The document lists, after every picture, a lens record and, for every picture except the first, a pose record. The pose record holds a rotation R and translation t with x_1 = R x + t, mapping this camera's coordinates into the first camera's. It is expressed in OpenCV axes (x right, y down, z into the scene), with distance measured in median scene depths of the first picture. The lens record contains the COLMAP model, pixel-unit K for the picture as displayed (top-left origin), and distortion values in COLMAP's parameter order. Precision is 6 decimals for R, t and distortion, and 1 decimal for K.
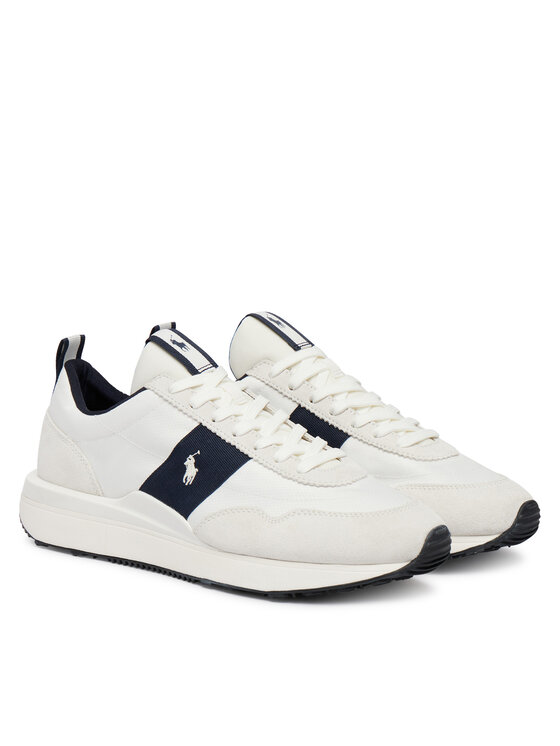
lens RADIAL K [[1509.6, 0, 280.0], [0, 1509.6, 373.0], [0, 0, 1]] dist [0.034590, 0.022105]
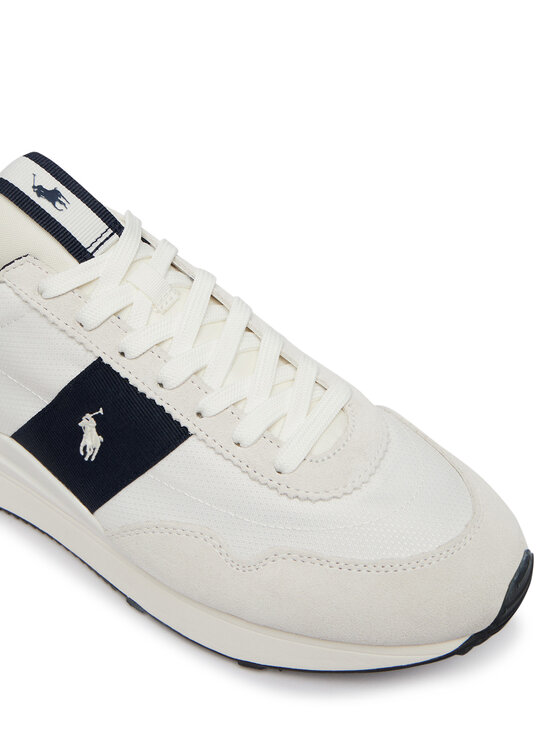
lens RADIAL K [[883.1, 0, 280.0], [0, 883.1, 373.0], [0, 0, 1]] dist [-0.027412, -0.023458]
pose [[0.995683, -0.049600, 0.078458, -0.011130], [0.003198, 0.863085, 0.505049, -0.131417], [-0.092767, -0.502618, 0.859517, 0.706522]]
